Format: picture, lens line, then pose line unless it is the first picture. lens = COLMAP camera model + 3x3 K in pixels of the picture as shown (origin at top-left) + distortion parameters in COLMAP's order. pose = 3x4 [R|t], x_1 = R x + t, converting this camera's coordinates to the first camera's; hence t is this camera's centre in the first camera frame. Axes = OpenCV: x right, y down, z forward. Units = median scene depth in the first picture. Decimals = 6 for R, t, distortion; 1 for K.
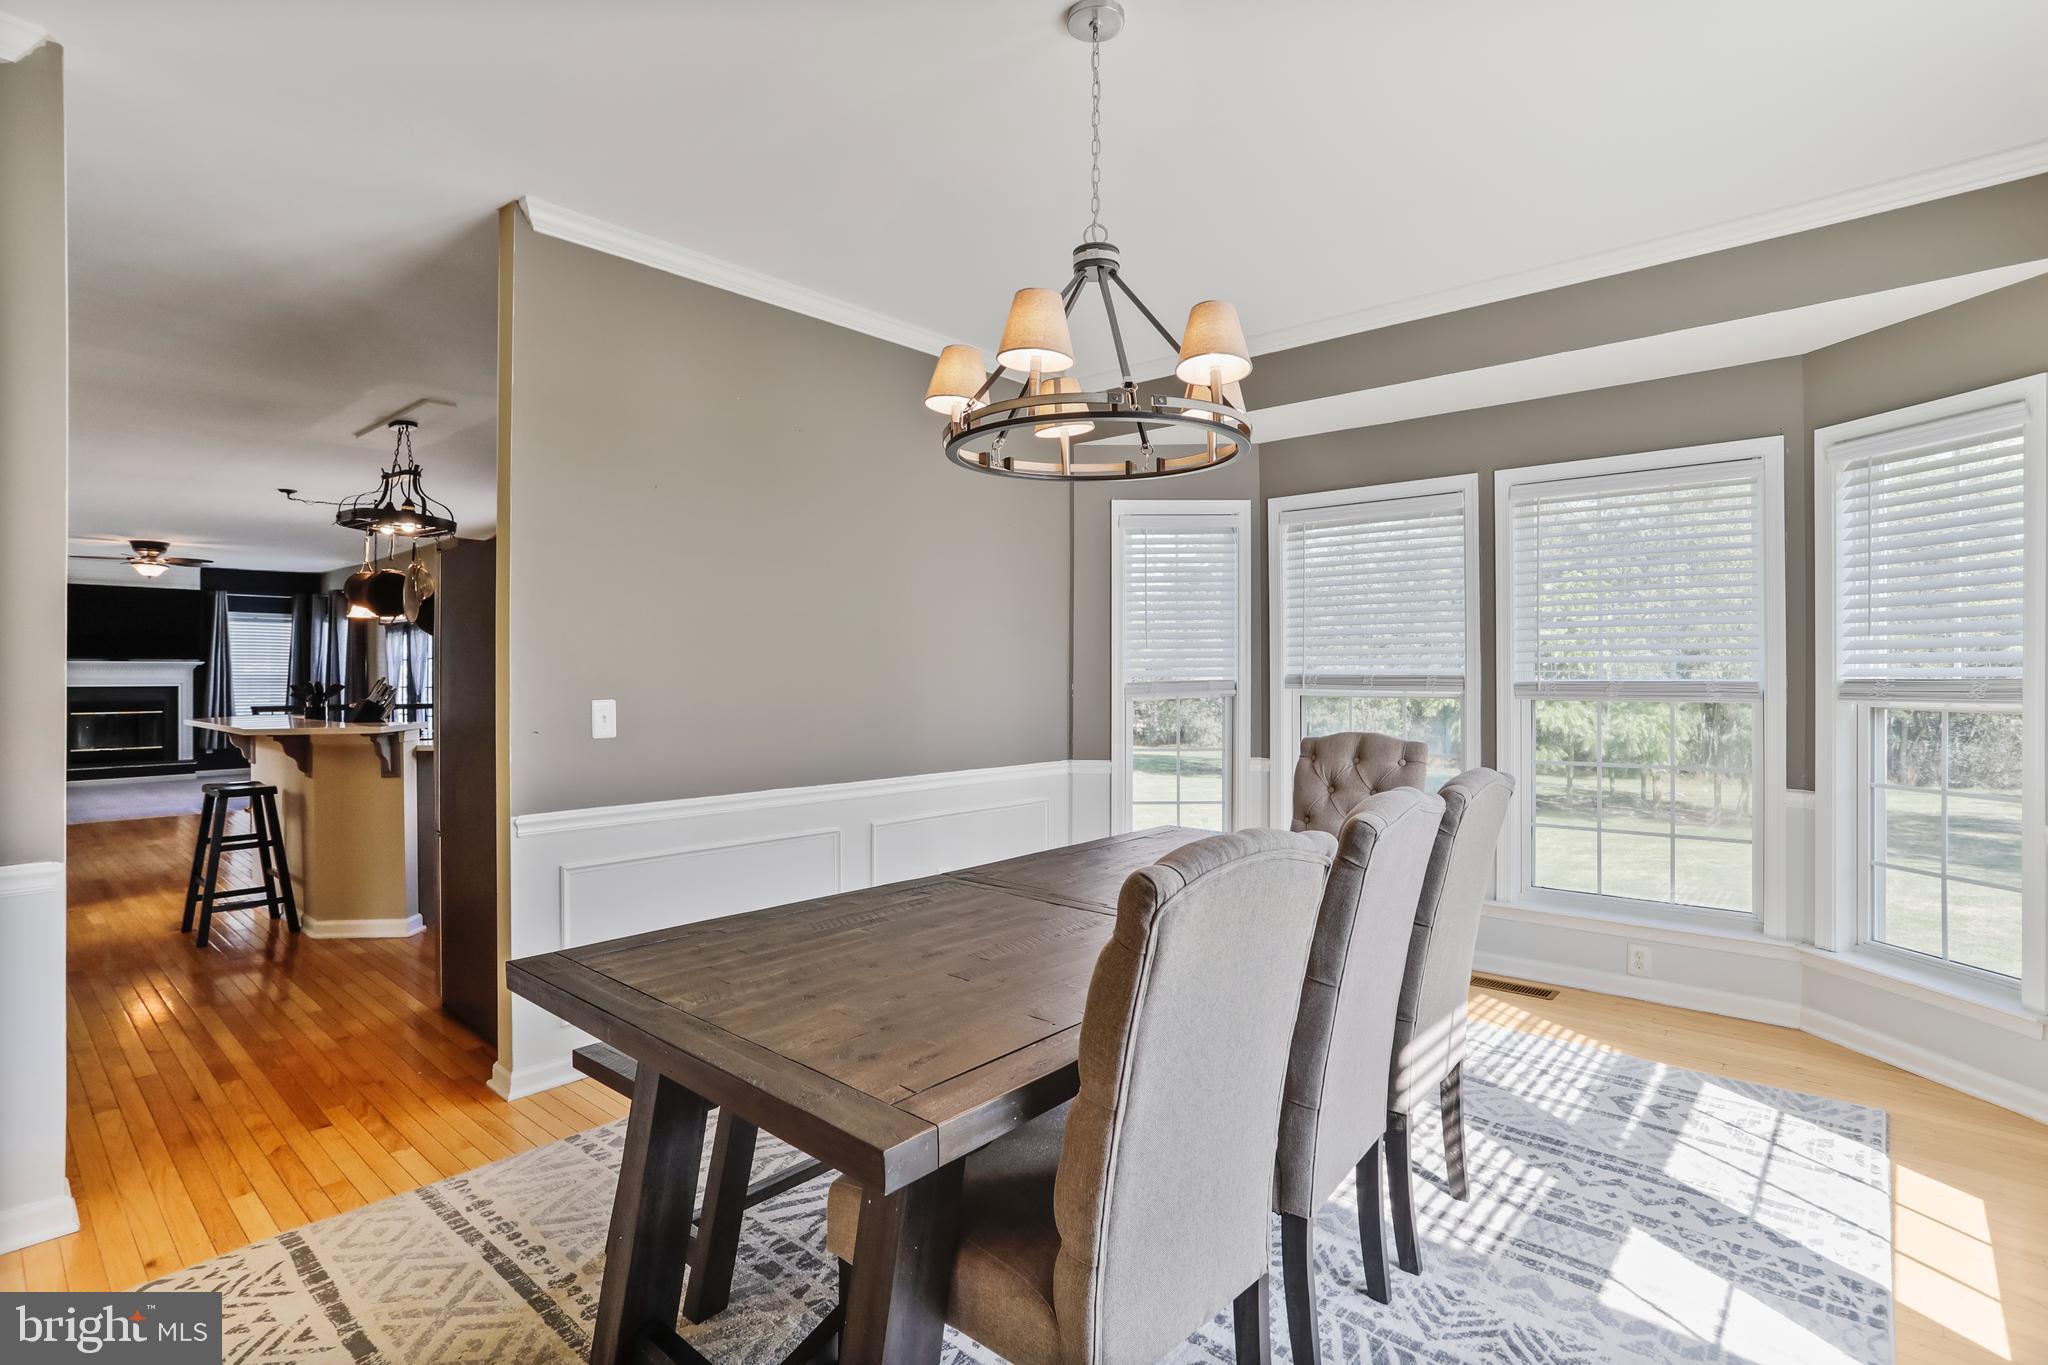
lens RADIAL K [[1017.4, 0, 1053.5], [0, 1017.4, 680.7], [0, 0, 1]] dist [-0.038628, 0.015961]
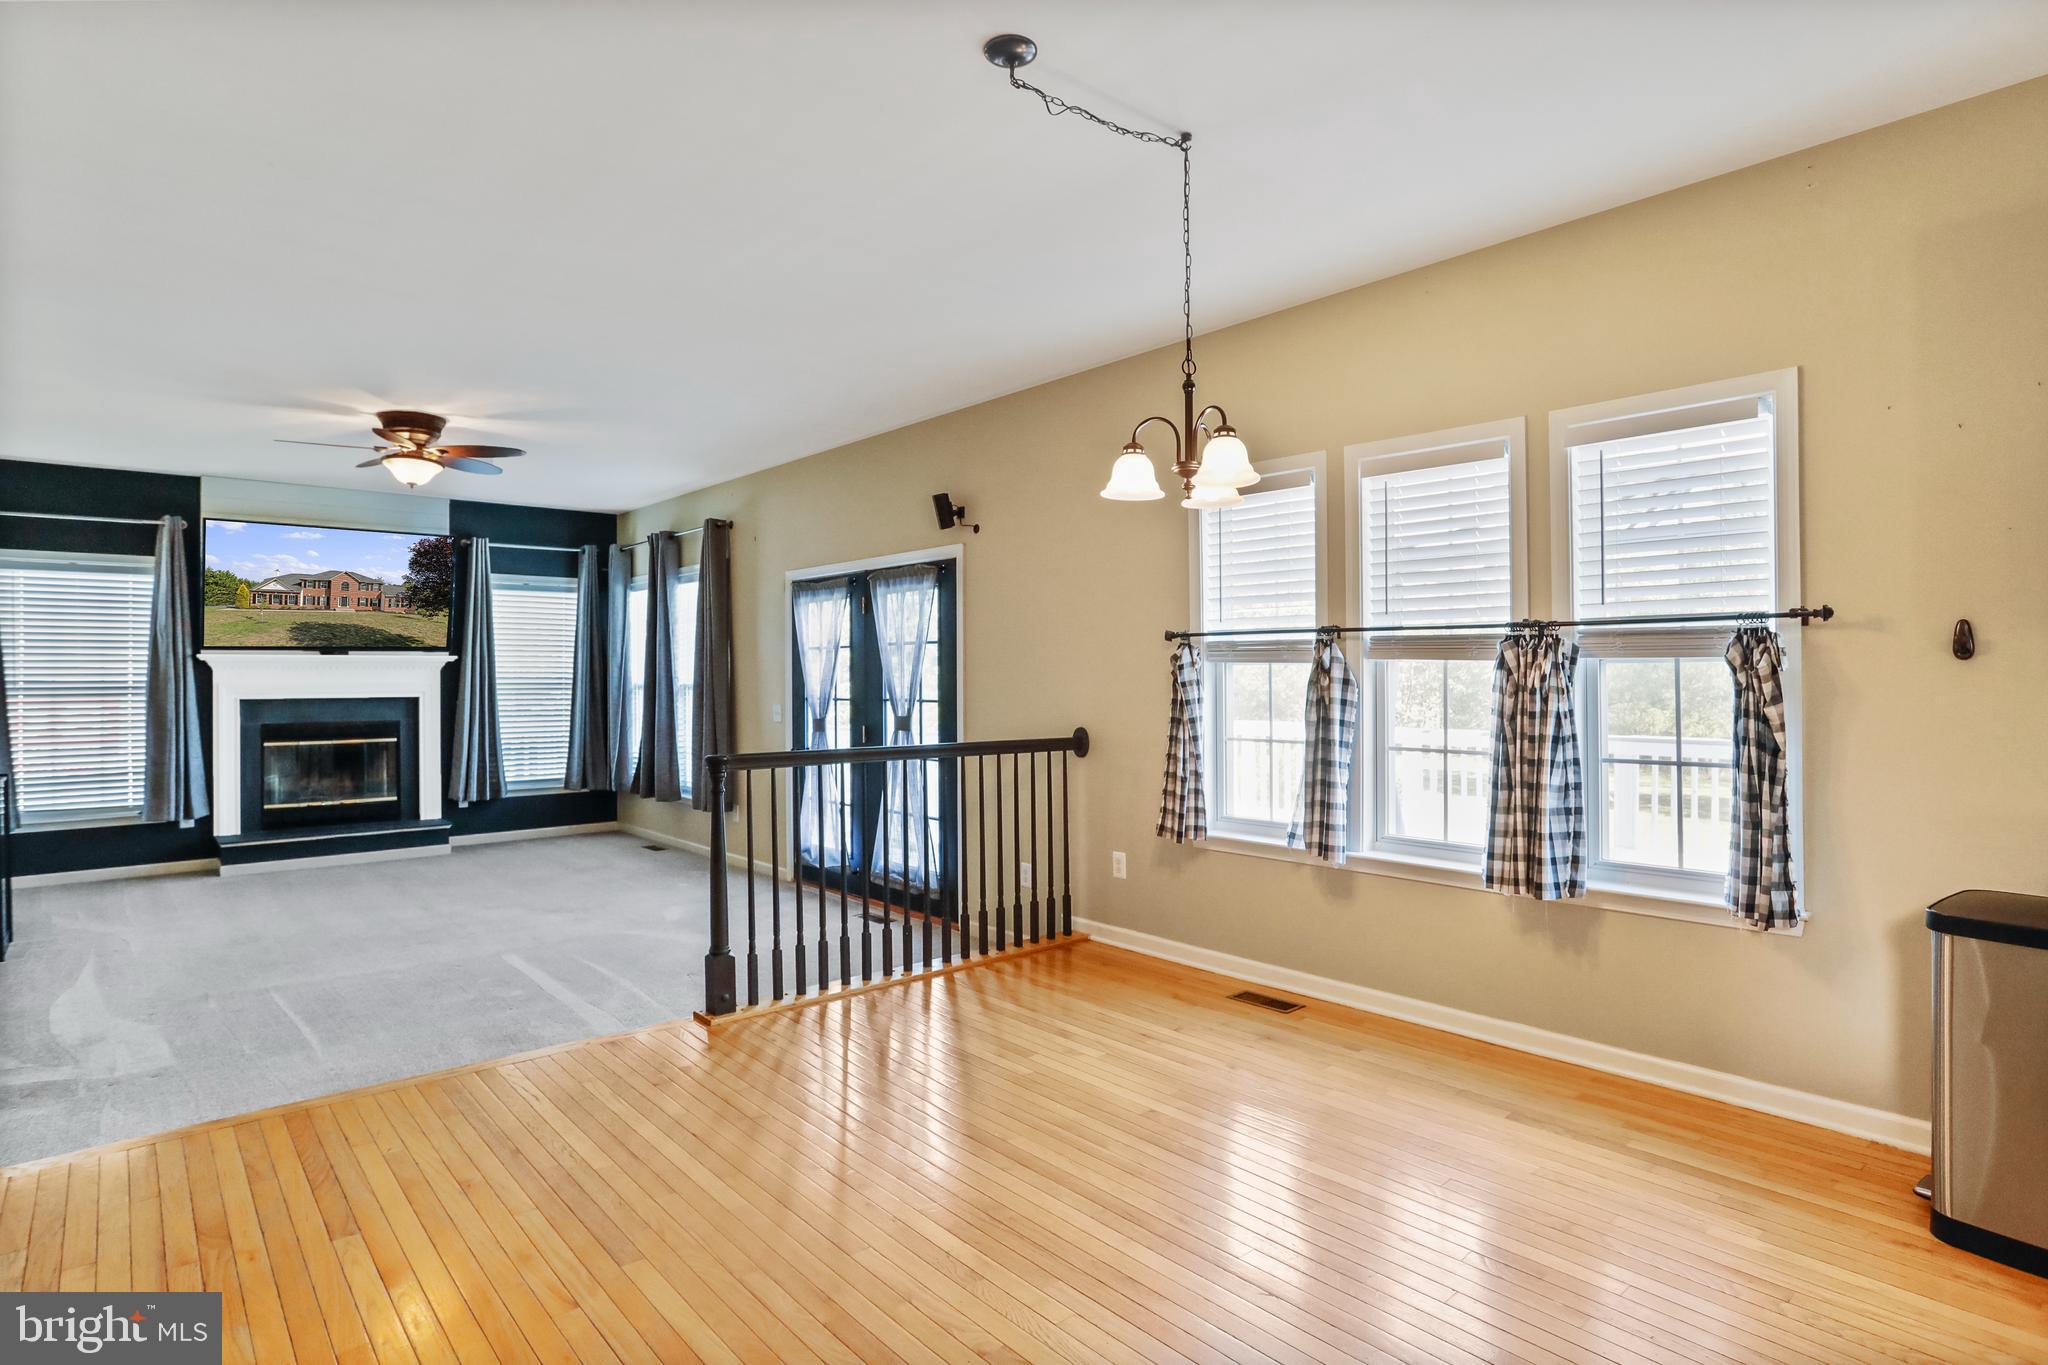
lens RADIAL K [[1067.6, 0, 1017.9], [0, 1067.6, 683.5], [0, 0, 1]] dist [-0.031034, 0.006616]
pose [[0.991183, -0.003512, -0.132454, -0.437855], [0.004093, 0.999983, 0.004108, -0.003769], [0.132438, -0.004614, 0.991181, 0.418566]]
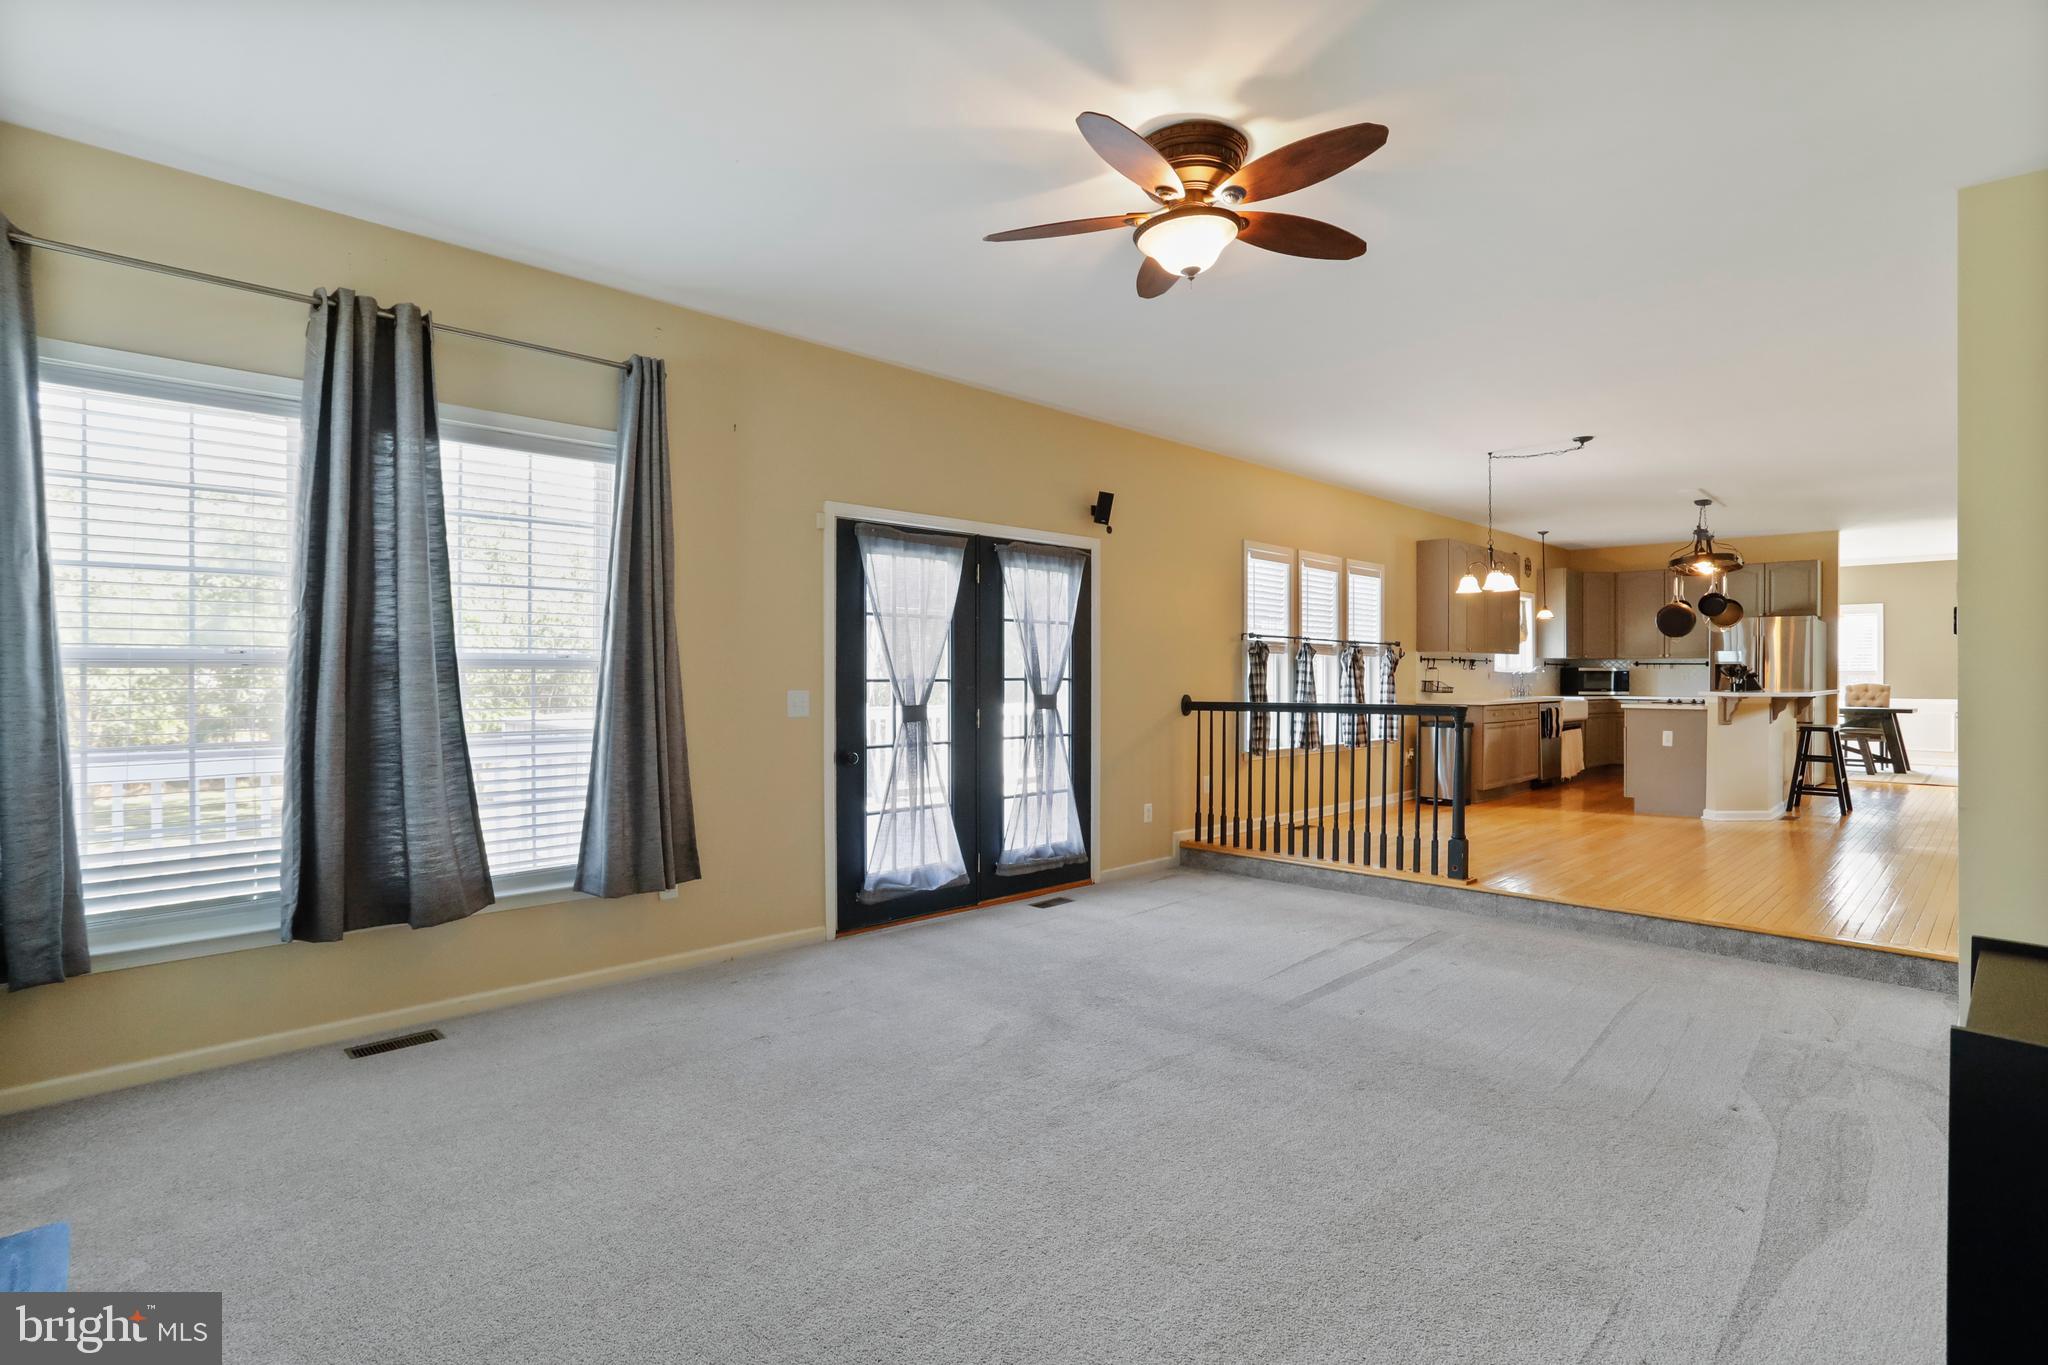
lens RADIAL K [[1017.4, 0, 1033.8], [0, 1017.4, 680.6], [0, 0, 1]] dist [-0.038628, 0.015961]
pose [[0.066204, -0.006319, 0.997786, -0.986899], [0.003917, 0.999974, 0.006073, 0.003078], [-0.997798, 0.003506, 0.066227, 0.843823]]
